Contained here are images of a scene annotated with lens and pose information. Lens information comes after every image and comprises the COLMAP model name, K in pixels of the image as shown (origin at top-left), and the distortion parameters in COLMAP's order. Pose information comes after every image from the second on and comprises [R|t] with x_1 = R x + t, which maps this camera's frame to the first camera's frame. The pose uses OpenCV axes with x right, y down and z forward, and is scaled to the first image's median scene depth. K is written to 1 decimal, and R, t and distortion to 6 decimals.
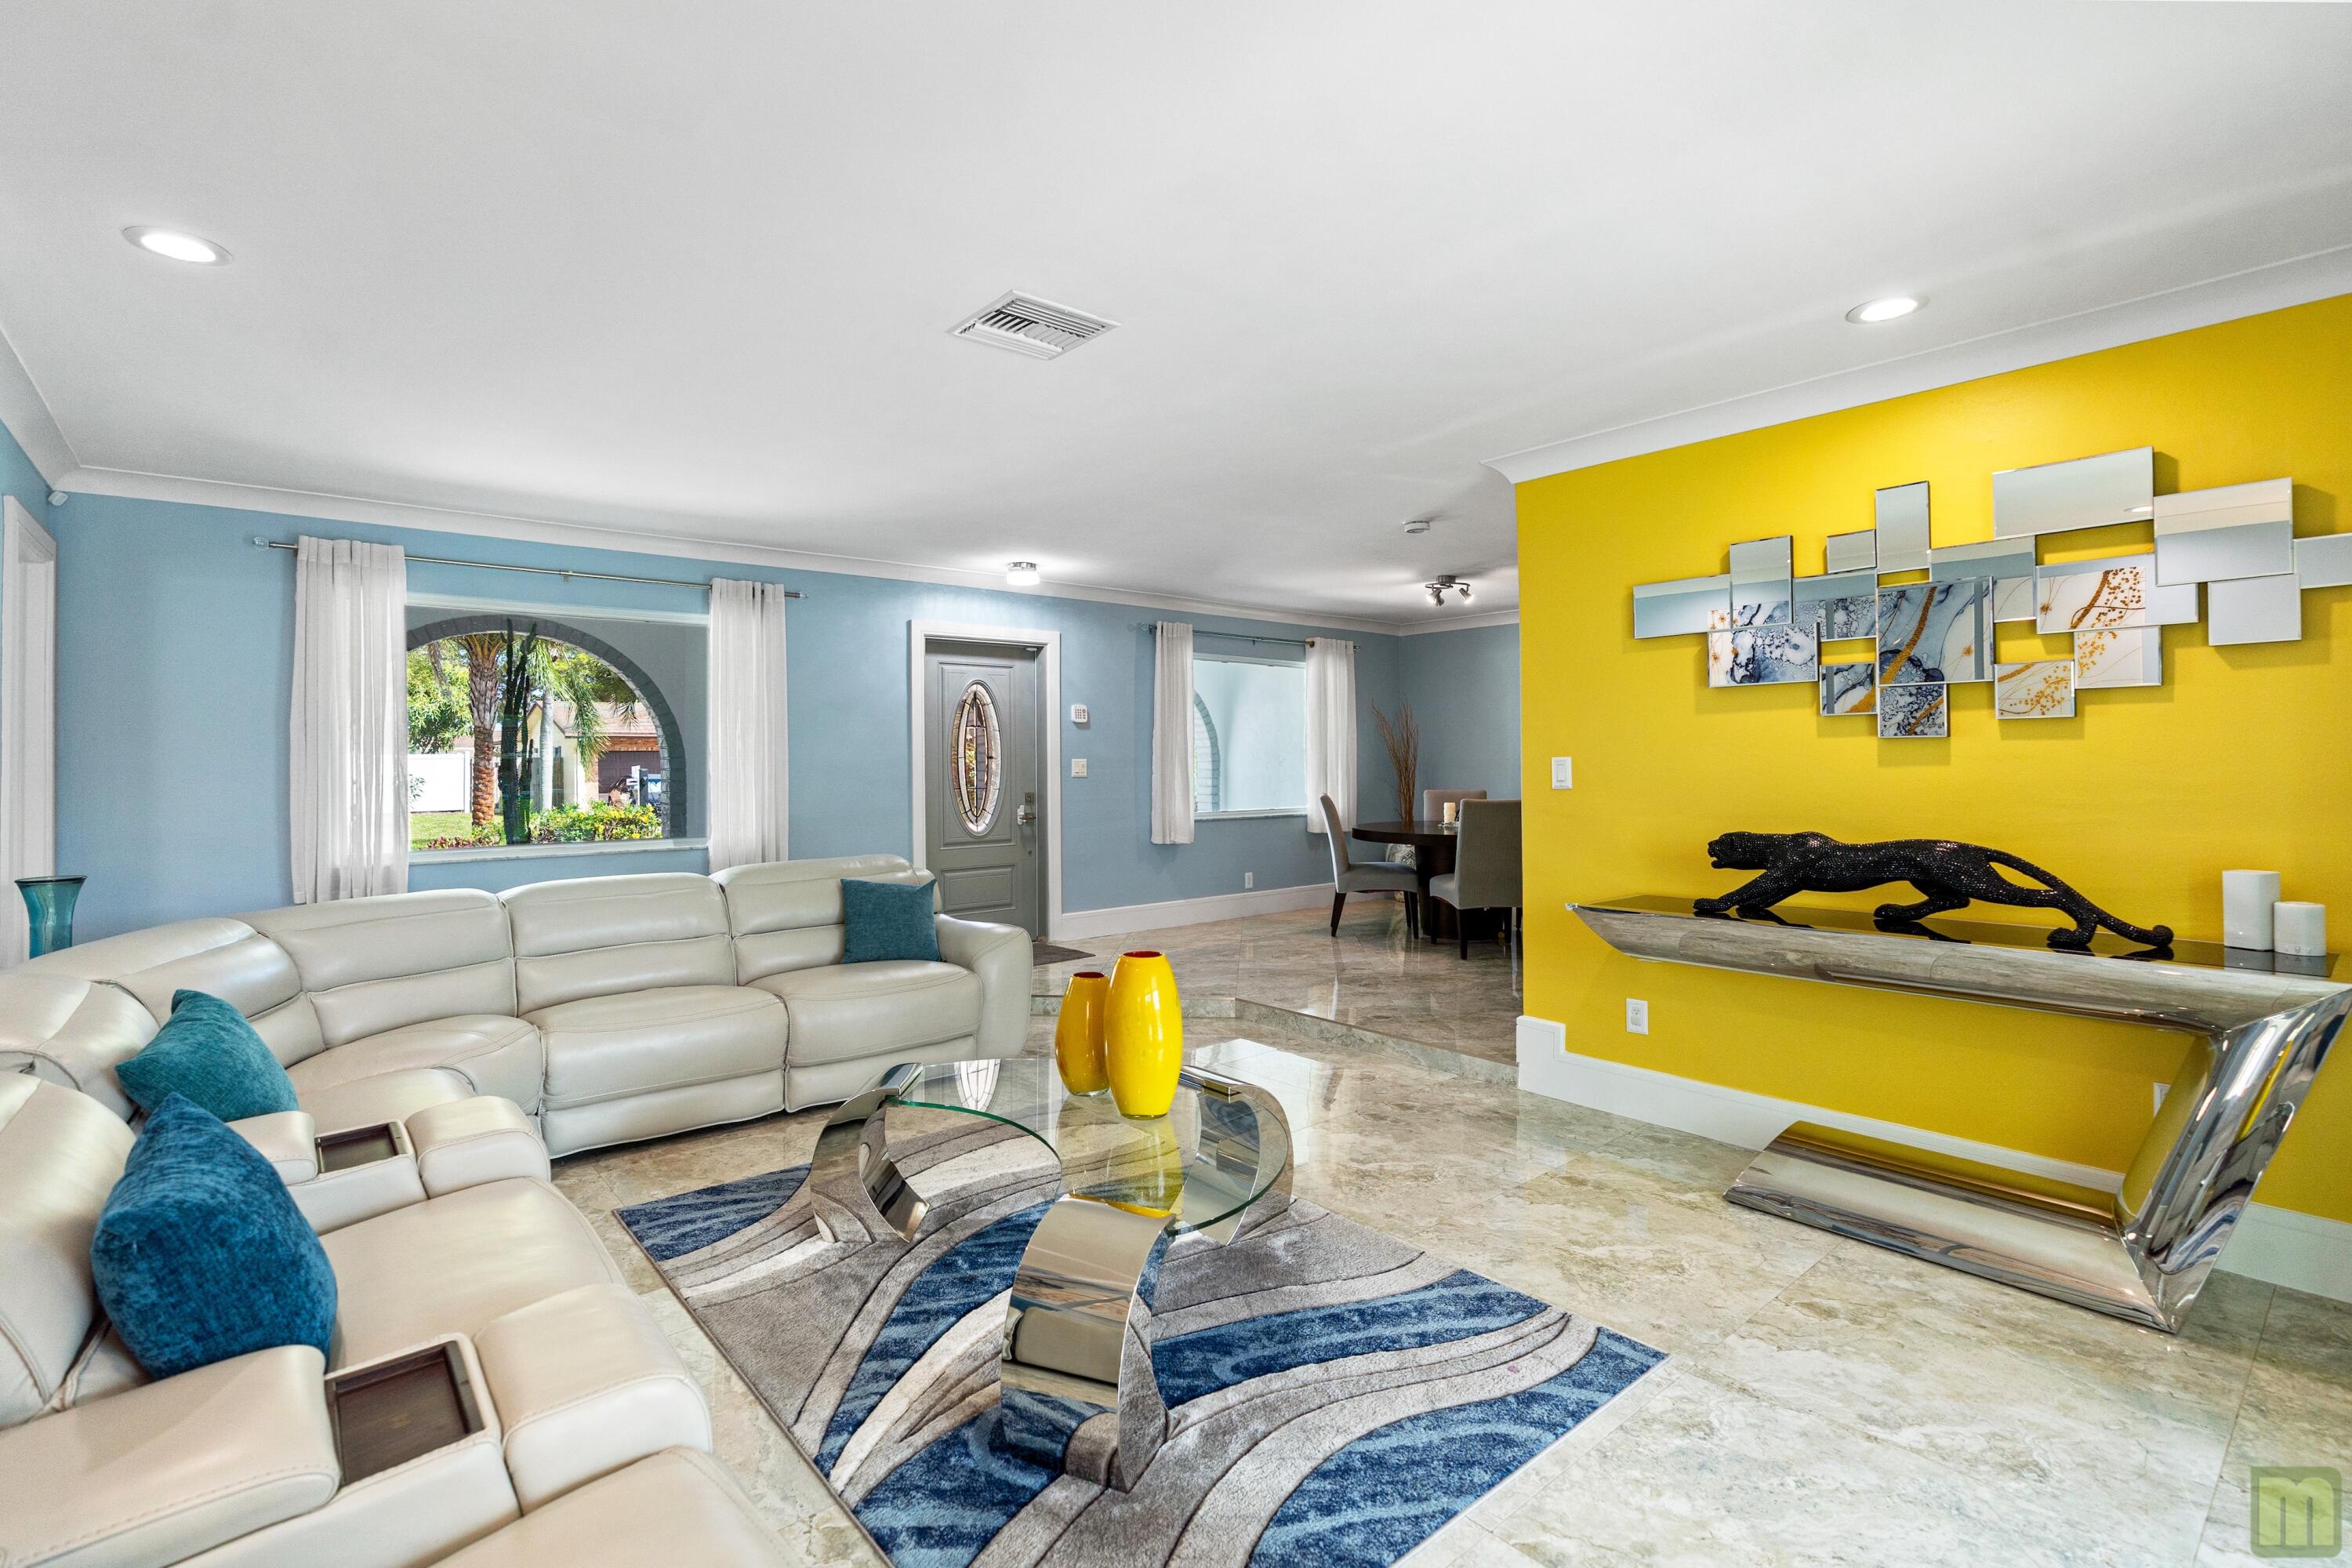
lens RADIAL K [[1068.2, 0, 1188.2], [0, 1068.2, 752.8], [0, 0, 1]] dist [-0.003833, 0.000876]
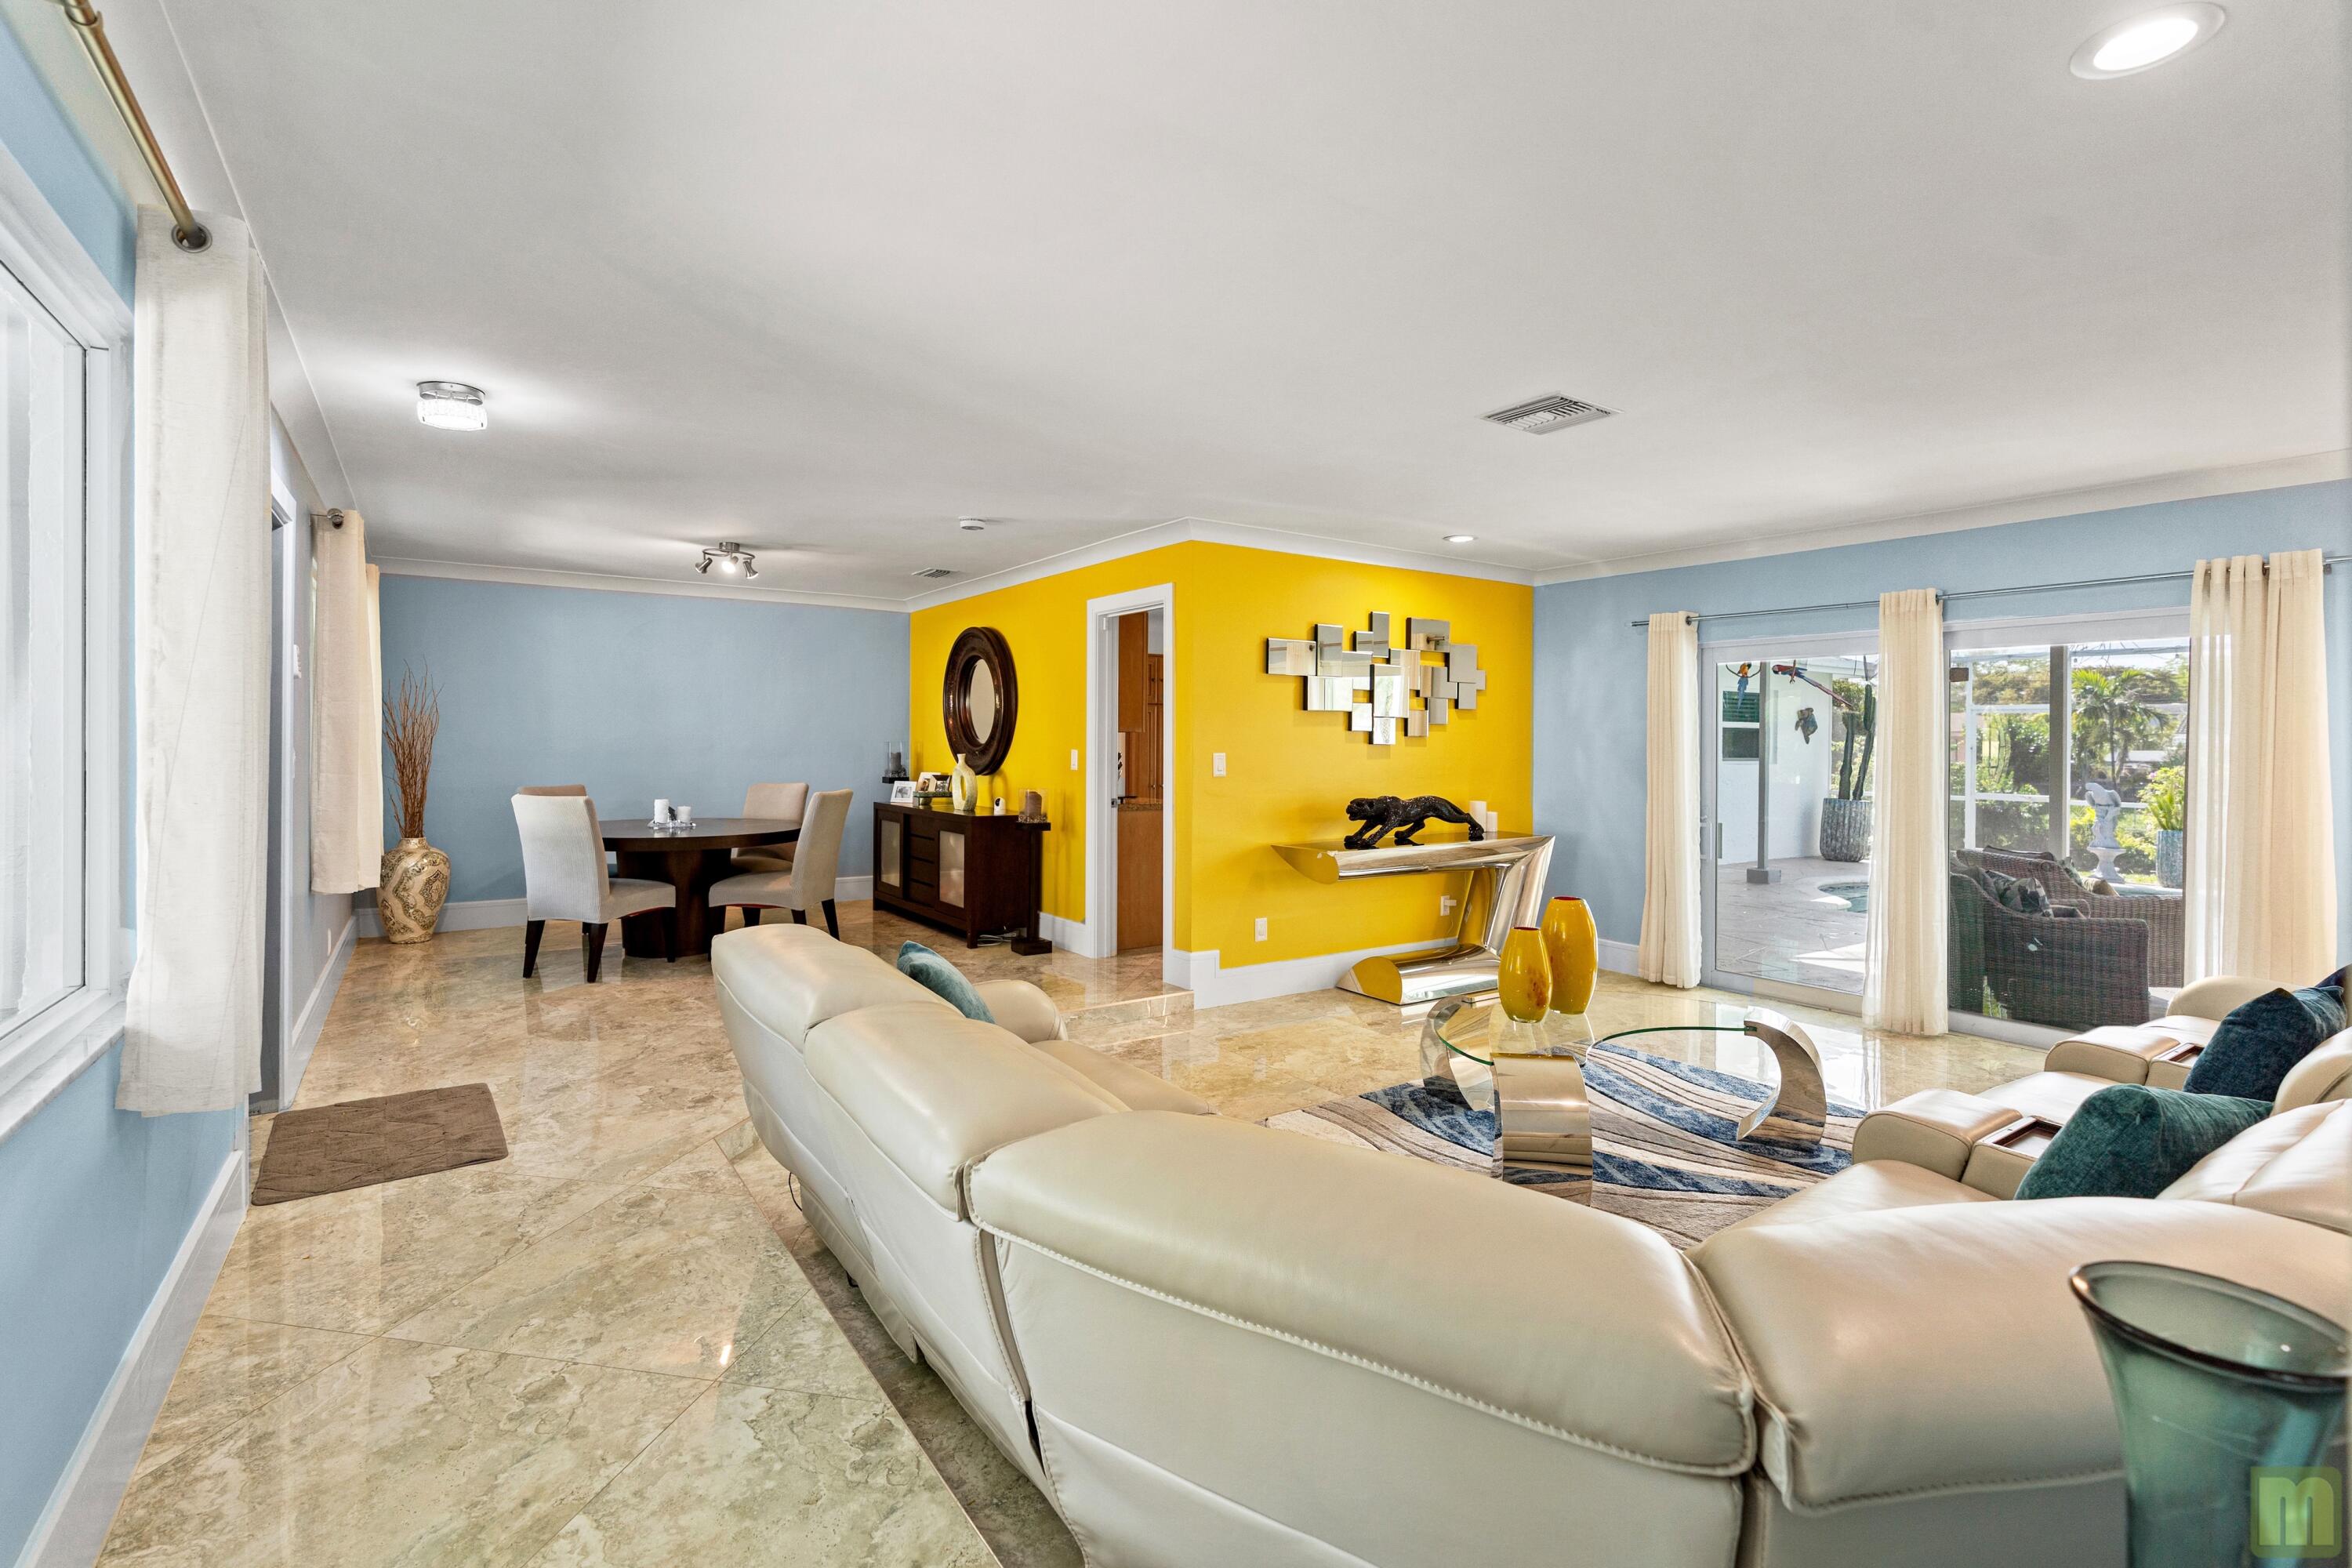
lens RADIAL K [[1068.2, 0, 1170.5], [0, 1068.2, 772.4], [0, 0, 1]] dist [-0.003833, 0.000876]
pose [[0.123390, -0.022183, 0.992110, -0.632693], [-0.015646, 0.999582, 0.024296, -0.002035], [-0.992235, -0.018521, 0.122991, 0.571310]]
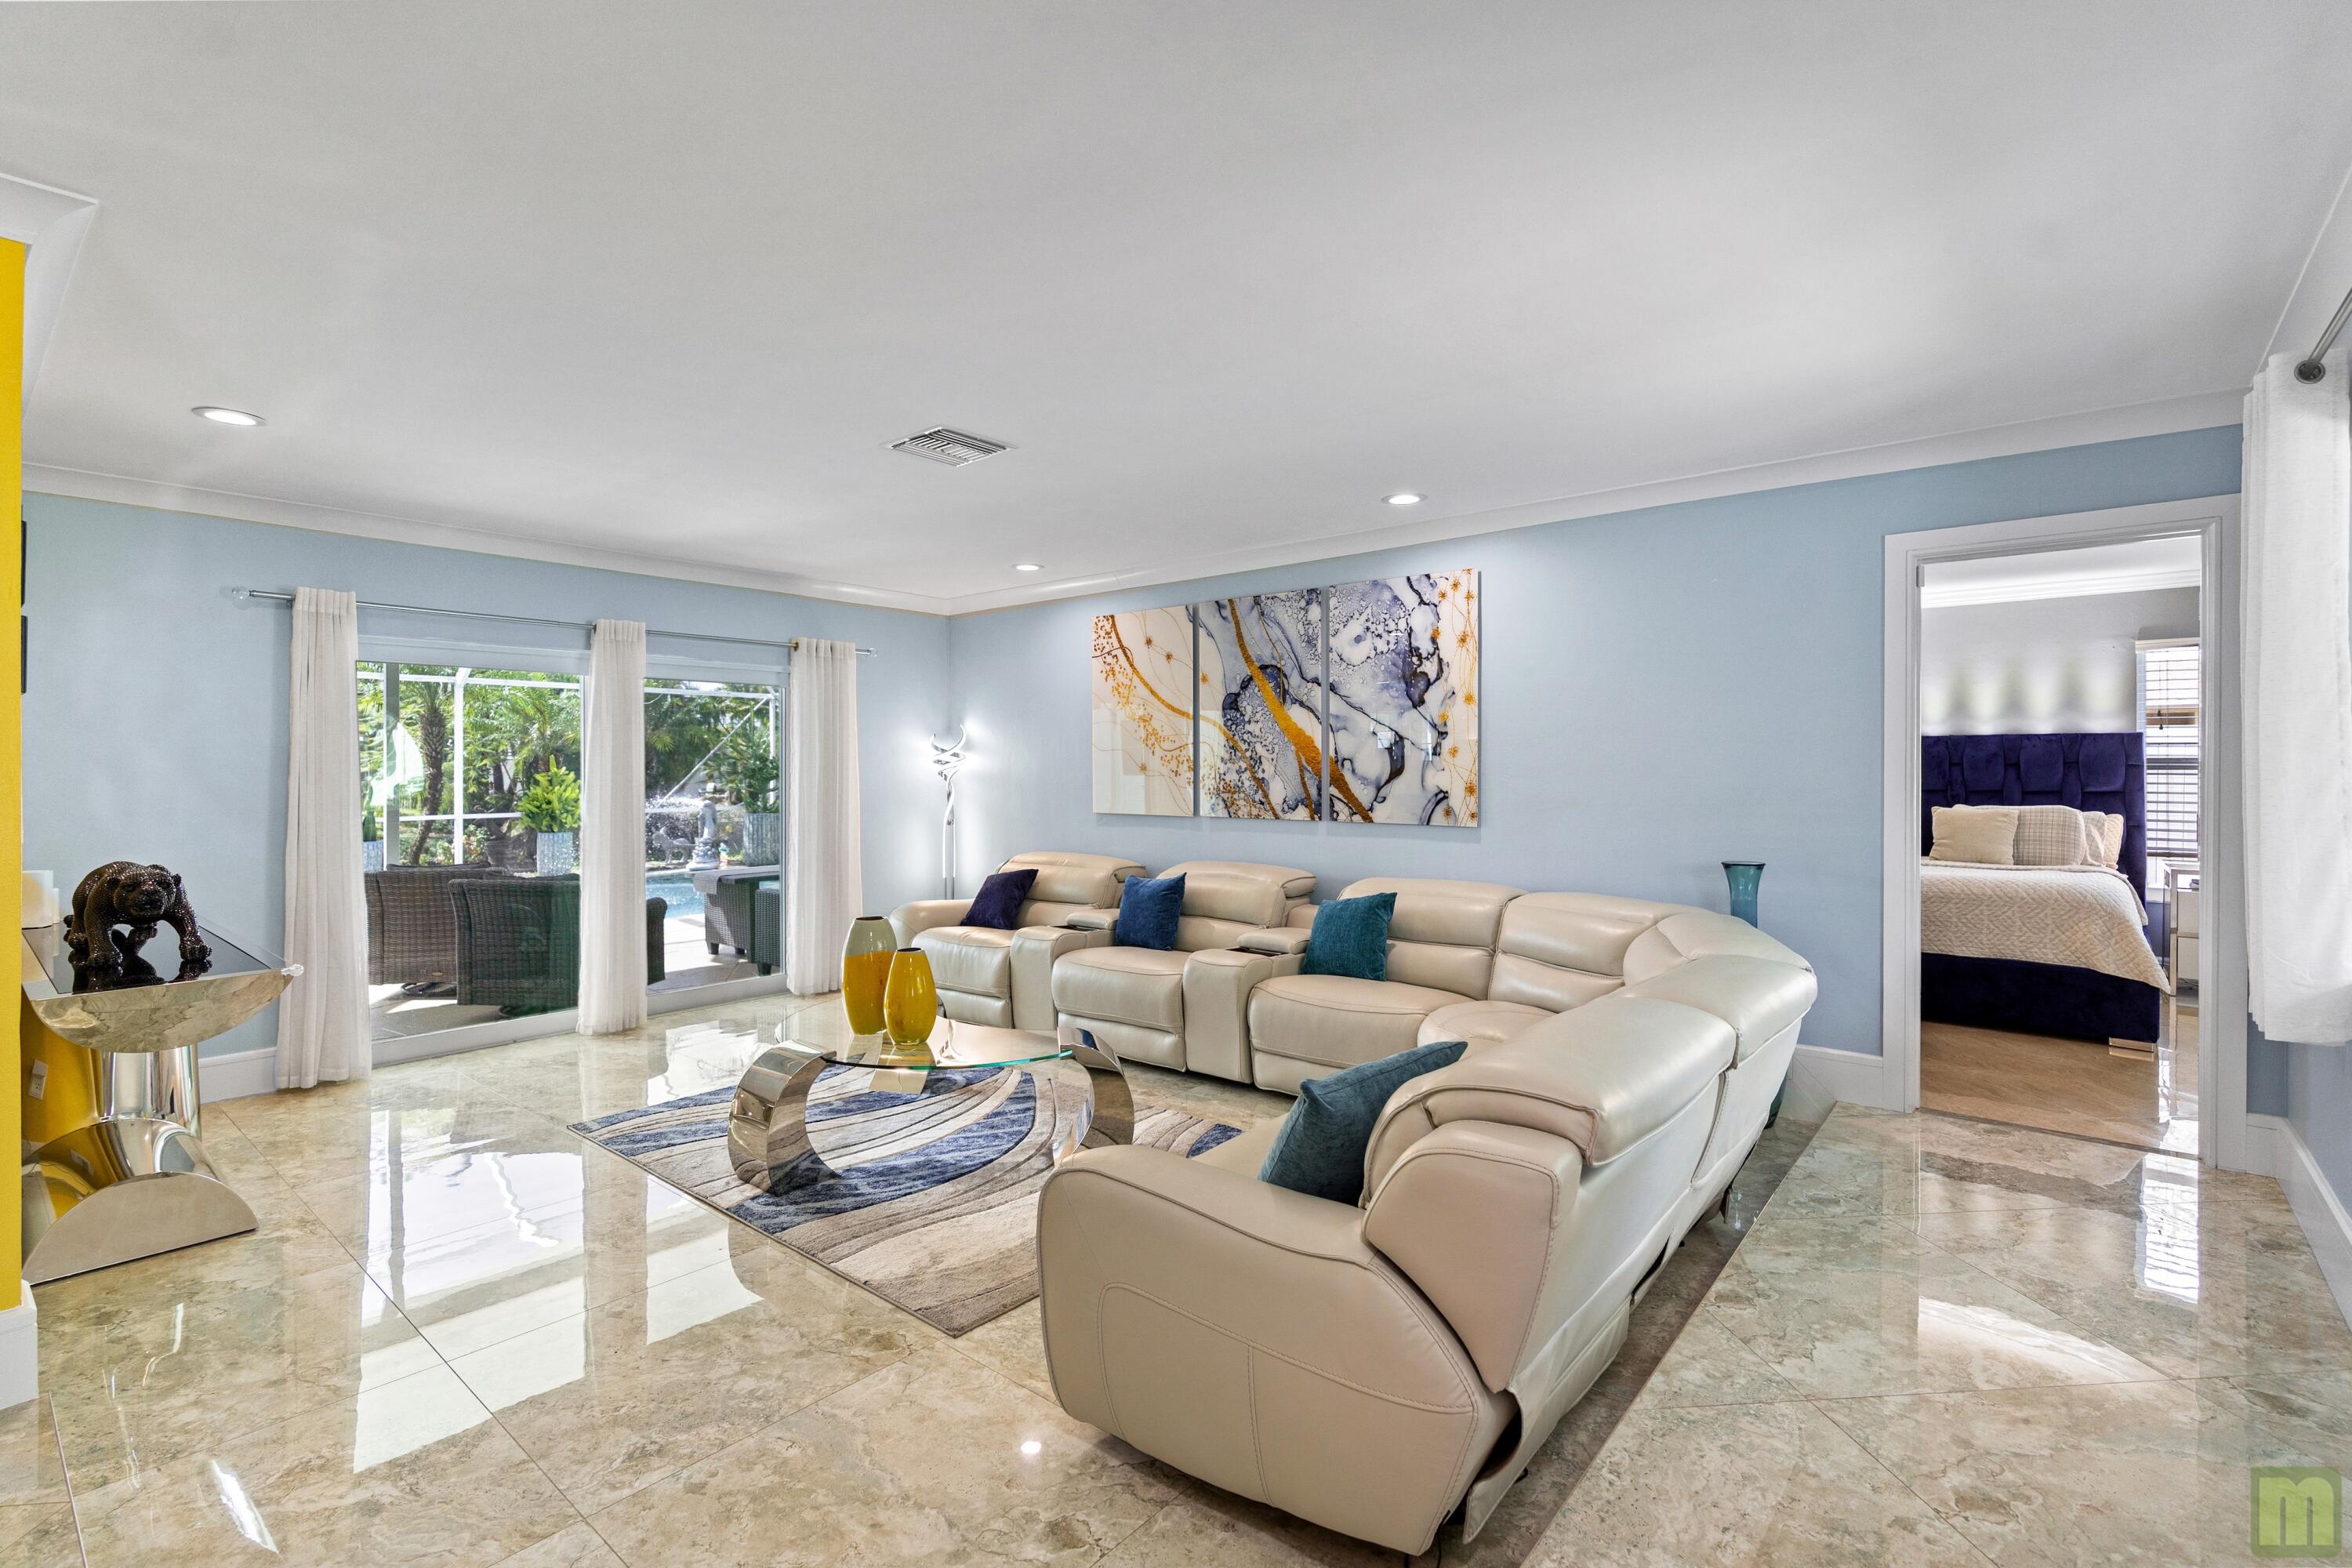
lens RADIAL K [[1068.2, 0, 1182.3], [0, 1068.2, 769.4], [0, 0, 1]] dist [-0.003833, 0.000876]
pose [[-0.987330, 0.009527, -0.158392, -0.095210], [0.010382, 0.999936, -0.004570, 0.001826], [0.158338, -0.006157, -0.987366, 1.035099]]
